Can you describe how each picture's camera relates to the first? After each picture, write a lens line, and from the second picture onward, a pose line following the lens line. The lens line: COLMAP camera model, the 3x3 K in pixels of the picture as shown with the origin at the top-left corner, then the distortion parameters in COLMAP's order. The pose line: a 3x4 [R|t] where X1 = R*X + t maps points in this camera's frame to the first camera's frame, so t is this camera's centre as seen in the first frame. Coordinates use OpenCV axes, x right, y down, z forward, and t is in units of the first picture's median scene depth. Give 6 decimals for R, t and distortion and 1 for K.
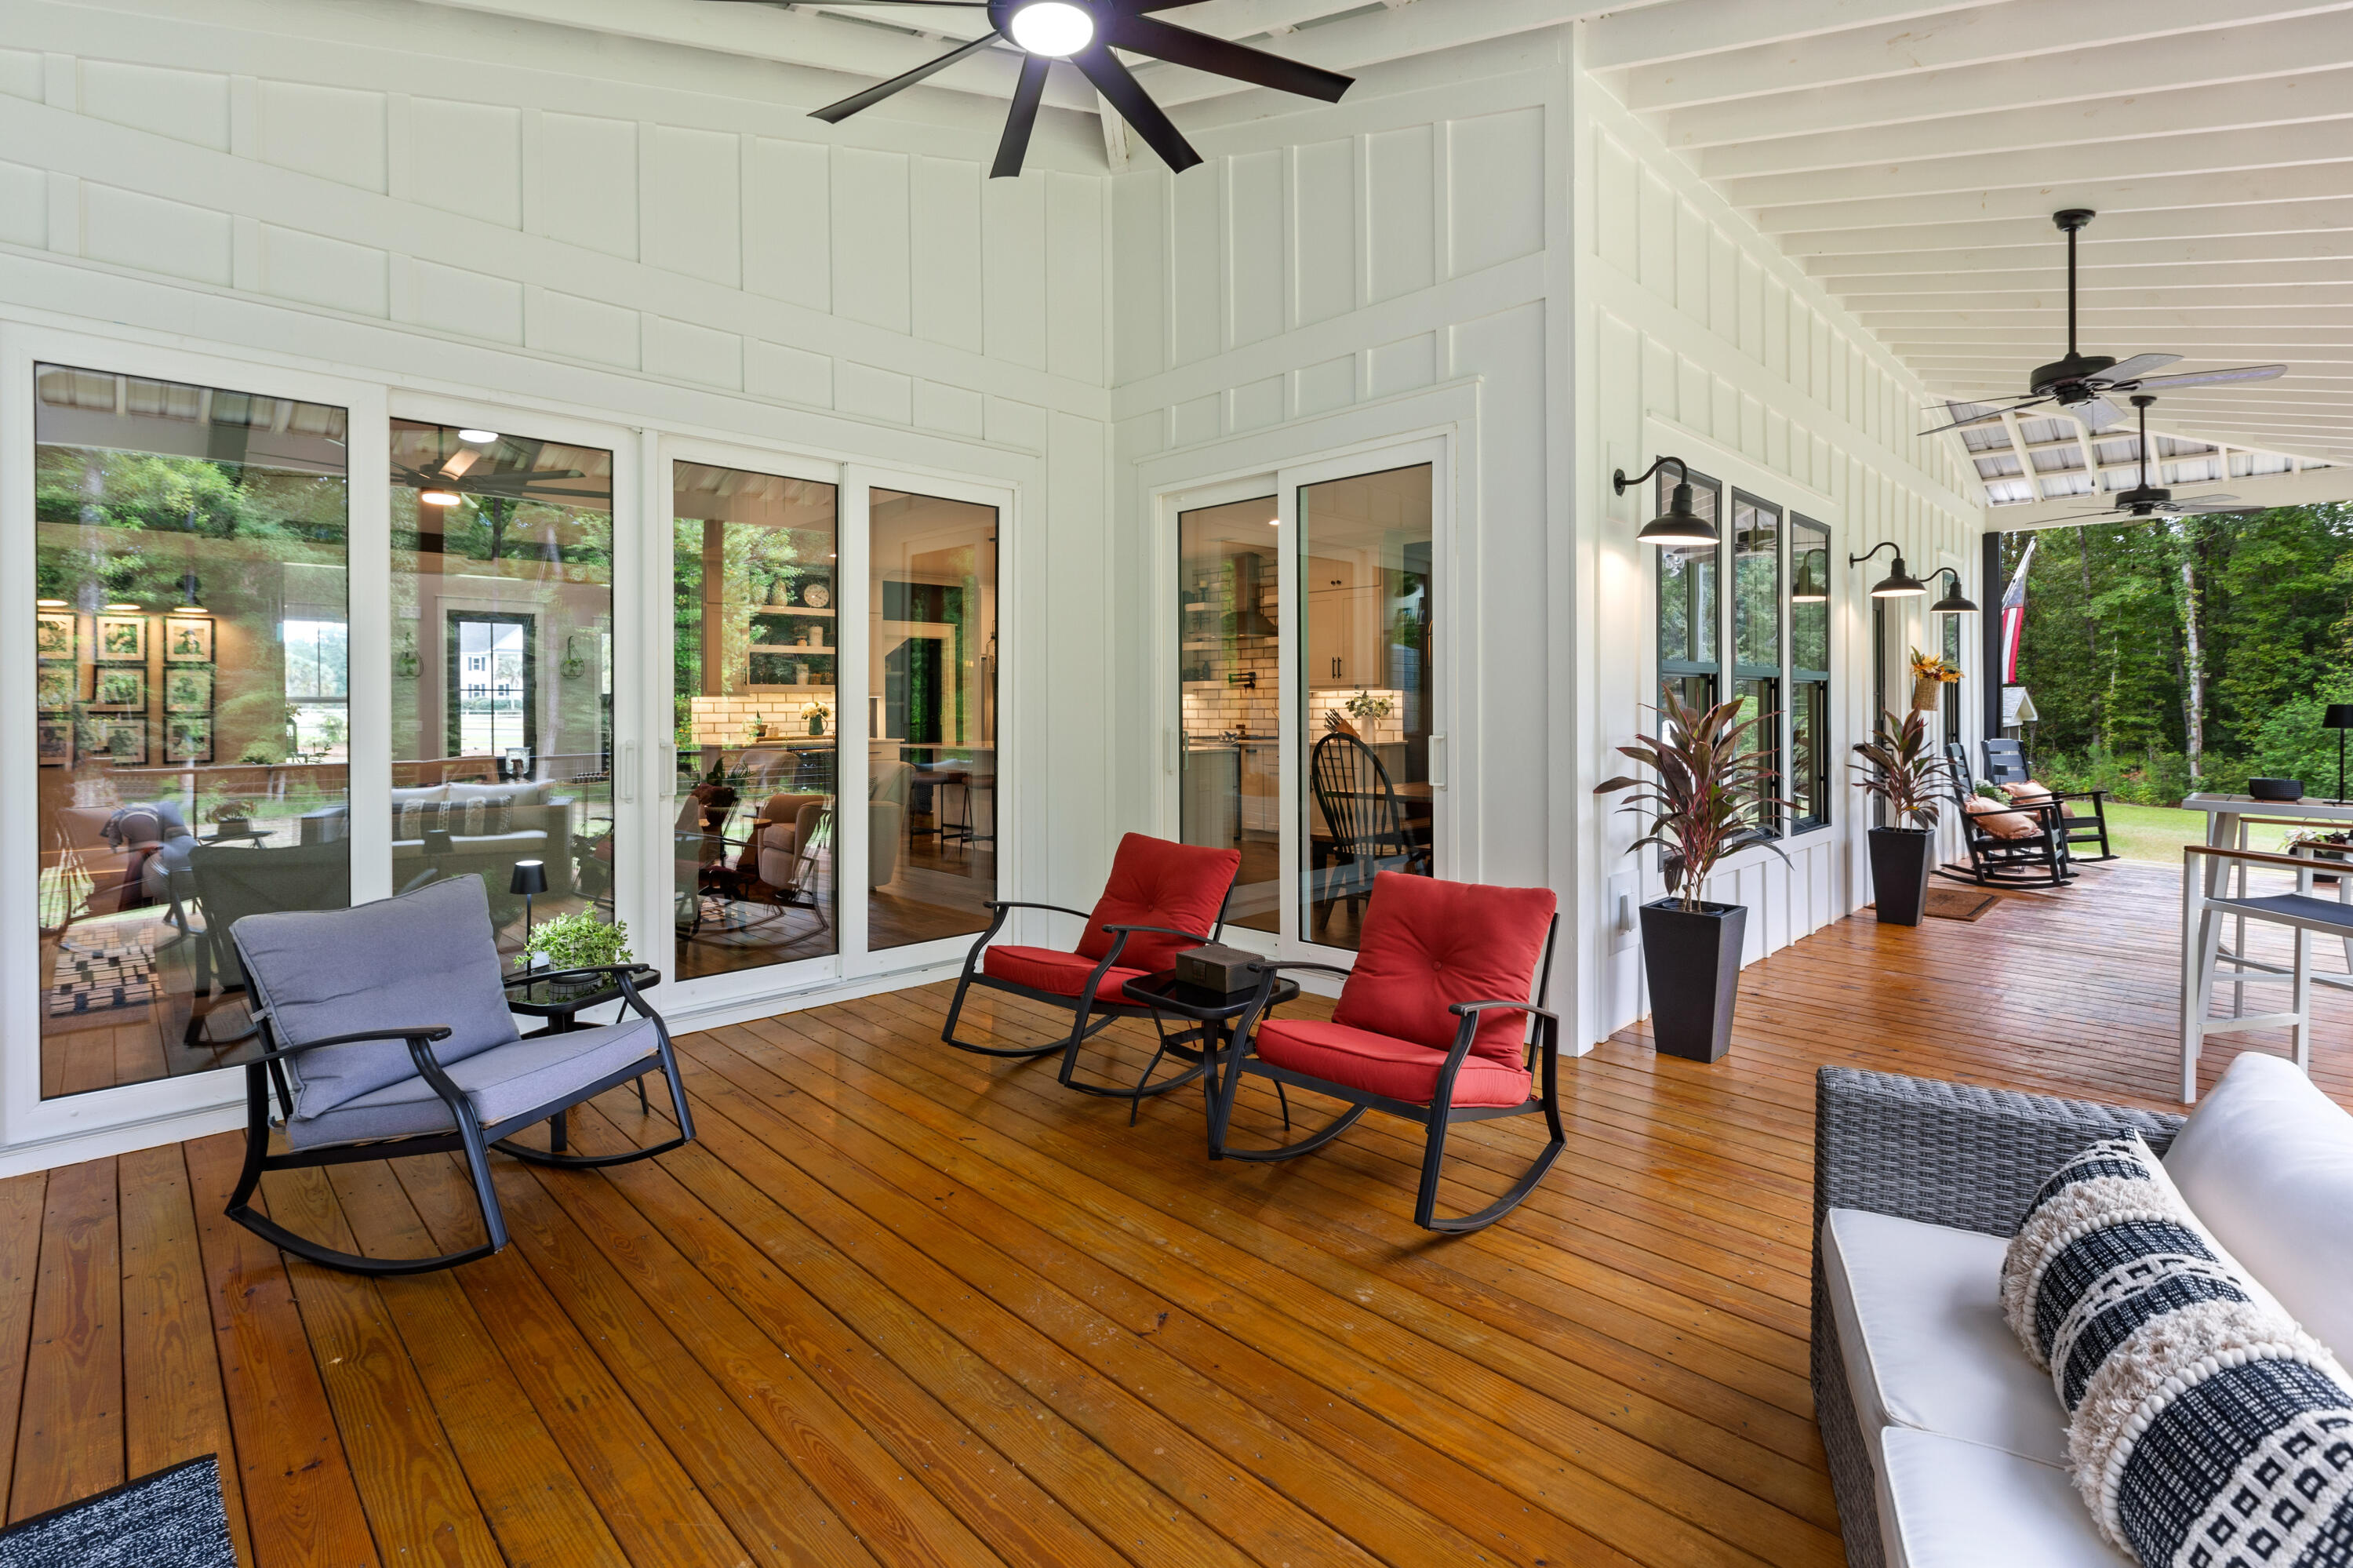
lens RADIAL K [[1084.8, 0, 1179.1], [0, 1084.8, 715.2], [0, 0, 1]] dist [-0.013336, 0.000426]
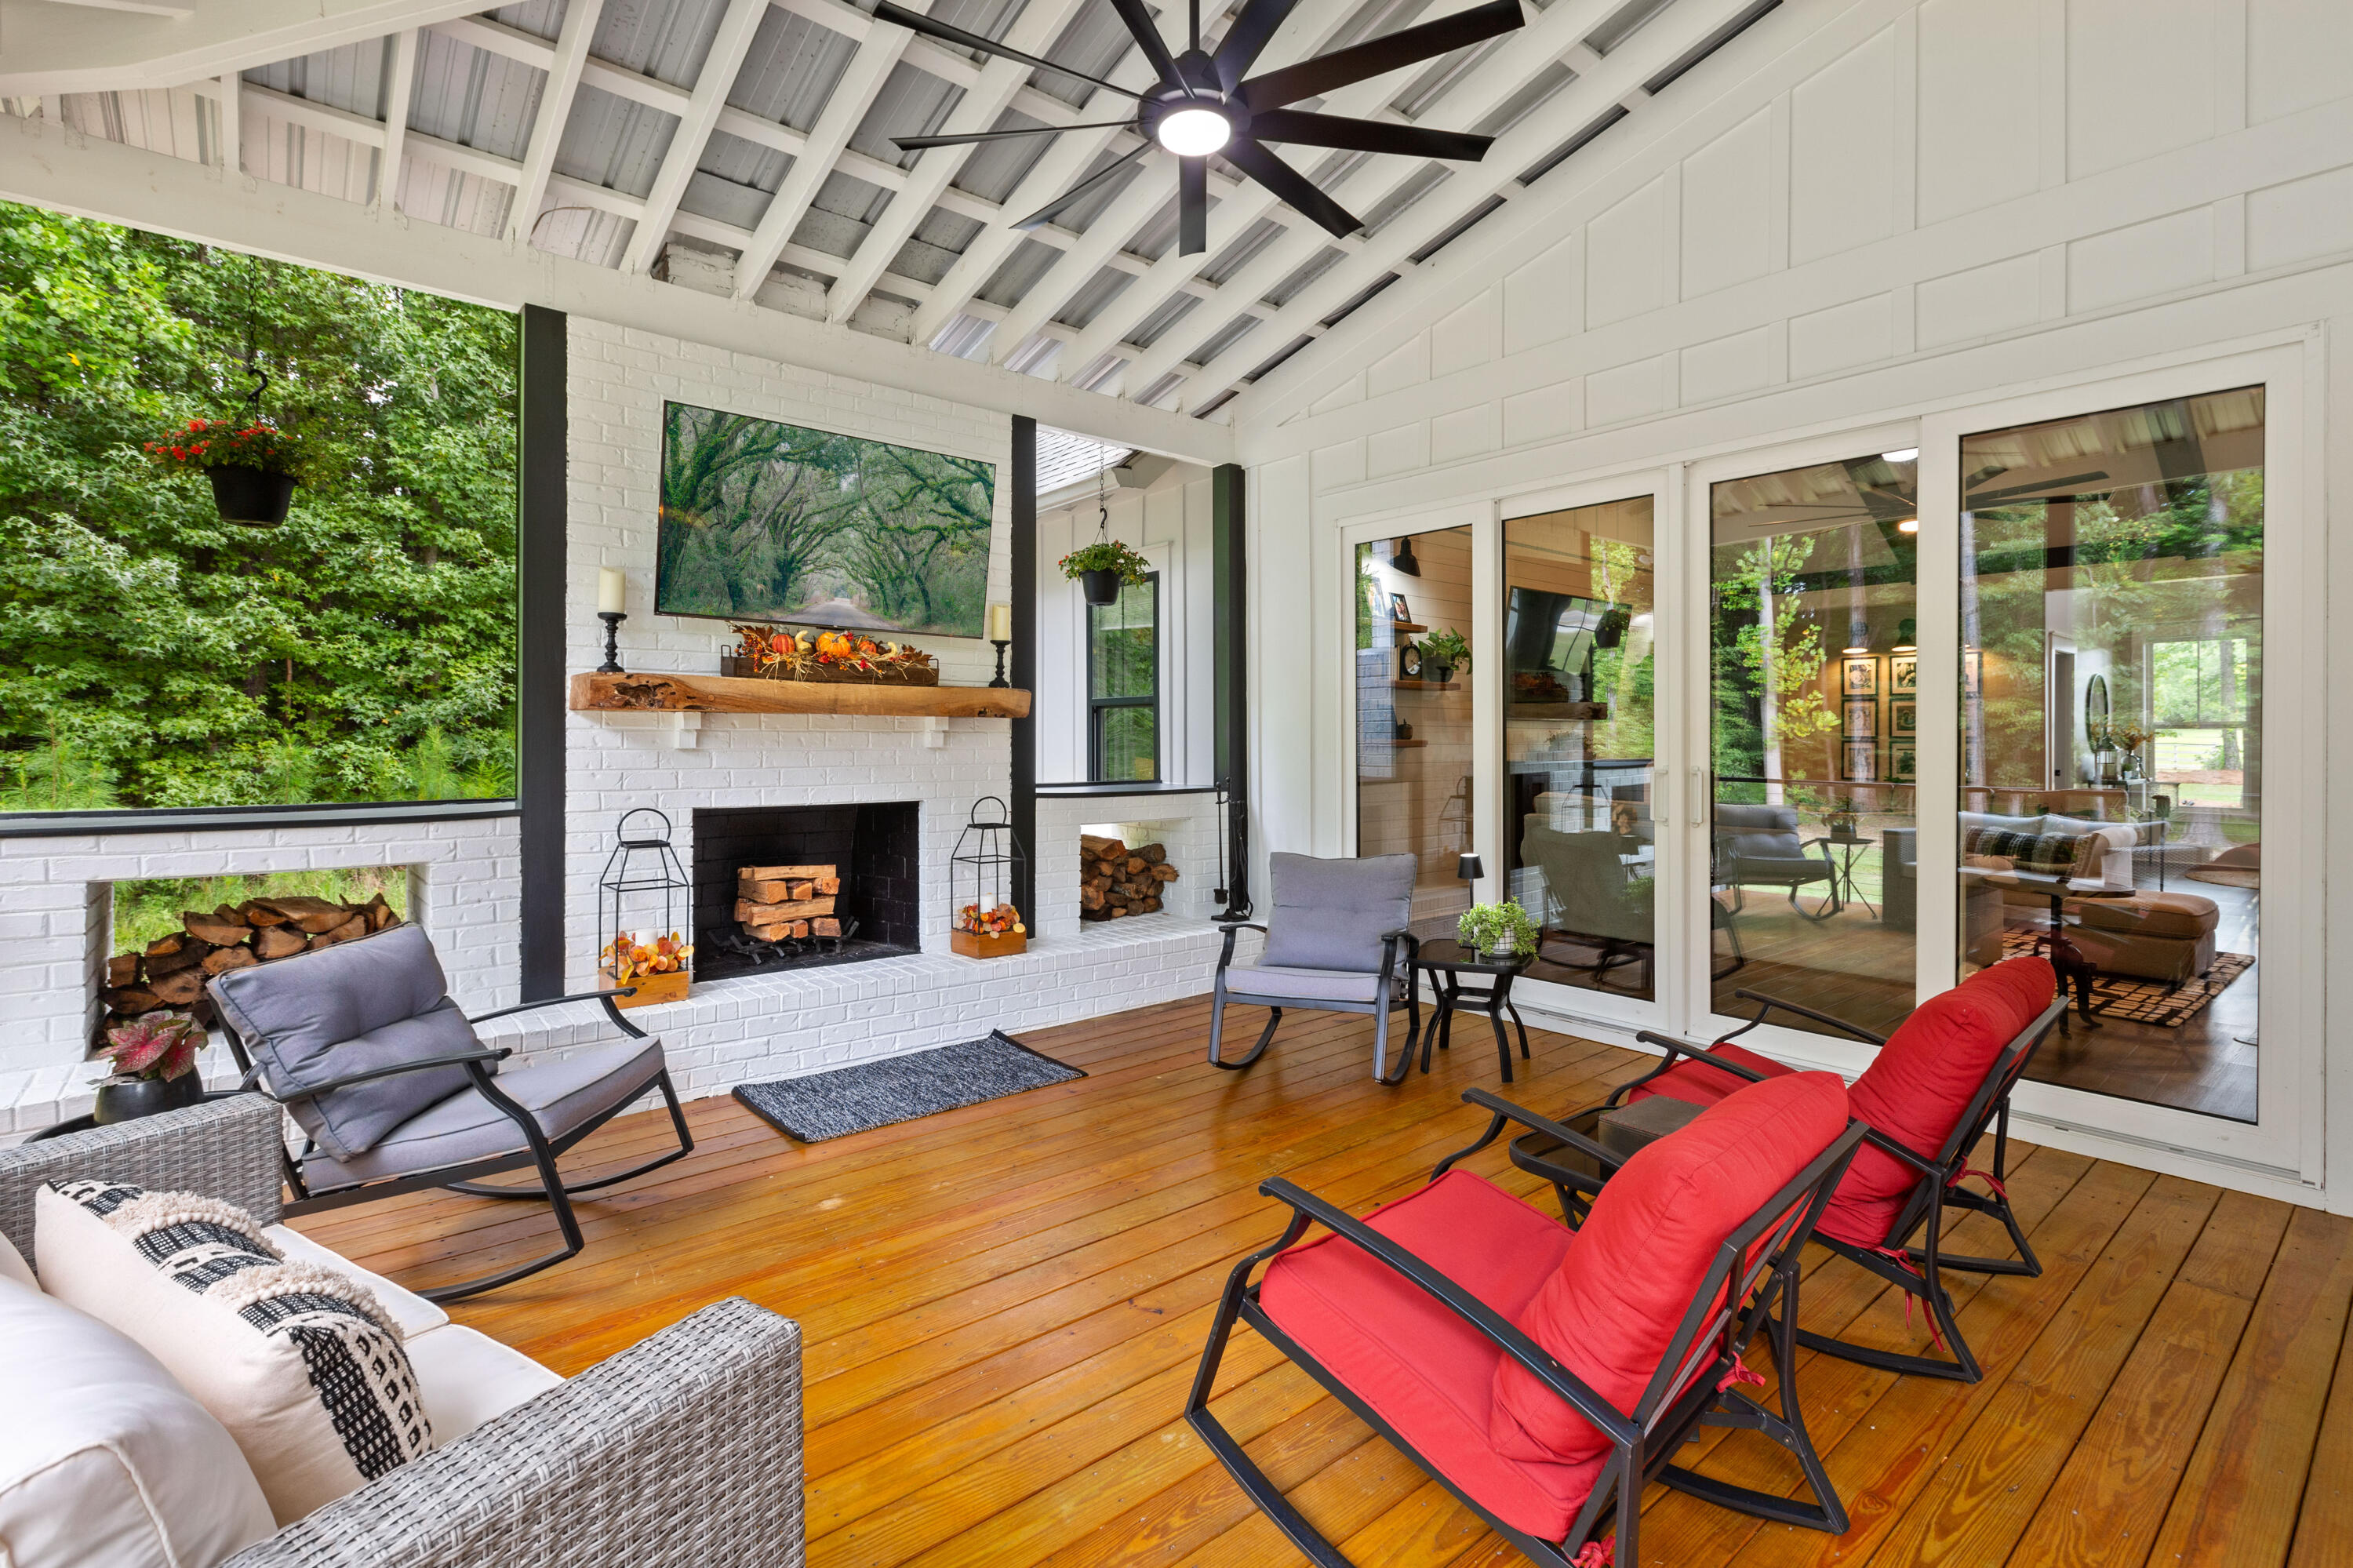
lens RADIAL K [[1084.8, 0, 1179.1], [0, 1084.8, 715.2], [0, 0, 1]] dist [-0.013336, 0.000426]
pose [[-0.093562, -0.015067, -0.995499, 0.322994], [-0.008106, 0.999864, -0.014371, -0.002980], [0.995580, 0.006725, -0.093671, 0.347286]]
